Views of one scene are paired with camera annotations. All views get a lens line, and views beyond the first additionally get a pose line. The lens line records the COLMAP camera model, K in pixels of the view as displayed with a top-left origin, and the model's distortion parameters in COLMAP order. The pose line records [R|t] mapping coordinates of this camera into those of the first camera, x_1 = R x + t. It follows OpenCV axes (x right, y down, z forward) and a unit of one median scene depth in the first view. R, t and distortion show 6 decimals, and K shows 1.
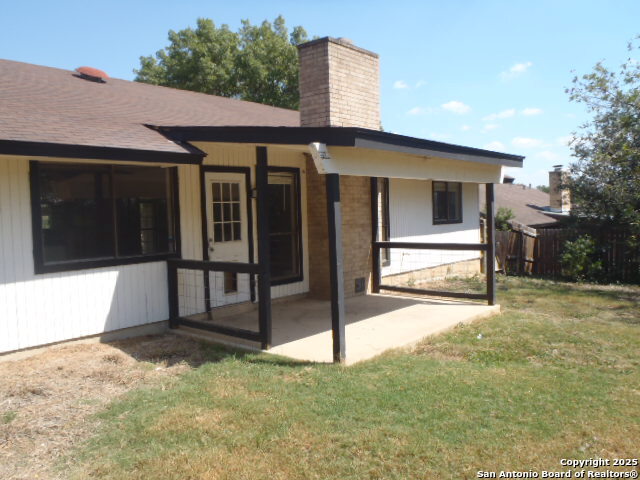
lens RADIAL K [[545.7, 0, 333.0], [0, 545.7, 238.6], [0, 0, 1]] dist [-0.075440, 0.066423]
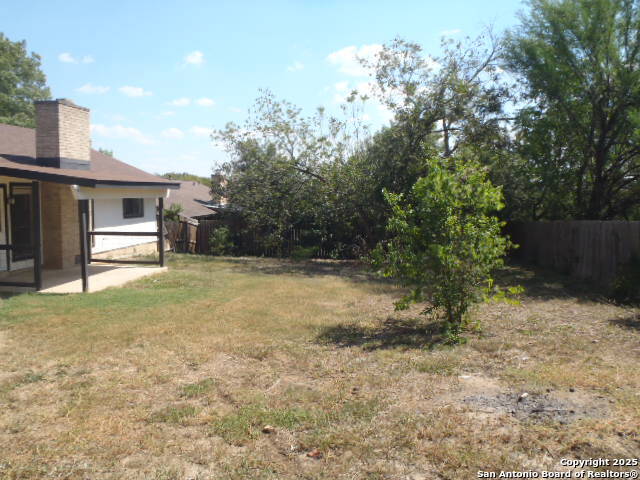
lens RADIAL K [[545.7, 0, 314.2], [0, 545.7, 235.3], [0, 0, 1]] dist [-0.075440, 0.066423]
pose [[0.856129, -0.012562, 0.516610, -0.184139], [0.001825, 0.999772, 0.021287, -0.015363], [-0.516760, -0.017282, 0.855956, -0.721969]]
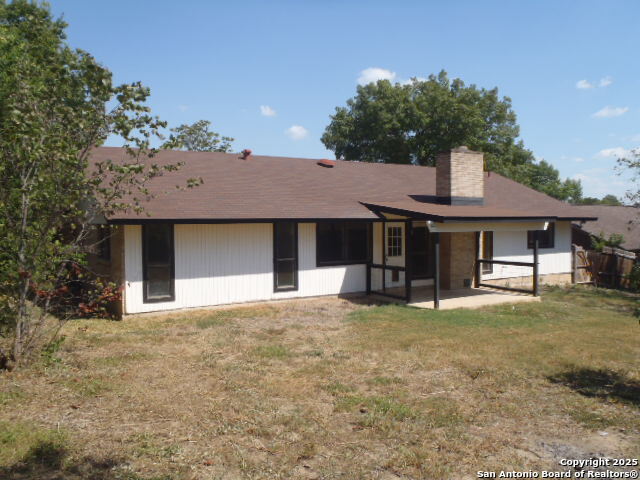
lens RADIAL K [[545.7, 0, 316.1], [0, 545.7, 241.6], [0, 0, 1]] dist [-0.075440, 0.066423]
pose [[0.940728, 0.034357, -0.337418, 0.198756], [-0.036755, 0.999324, -0.000720, -0.033637], [0.337166, 0.013079, 0.941355, -0.937583]]
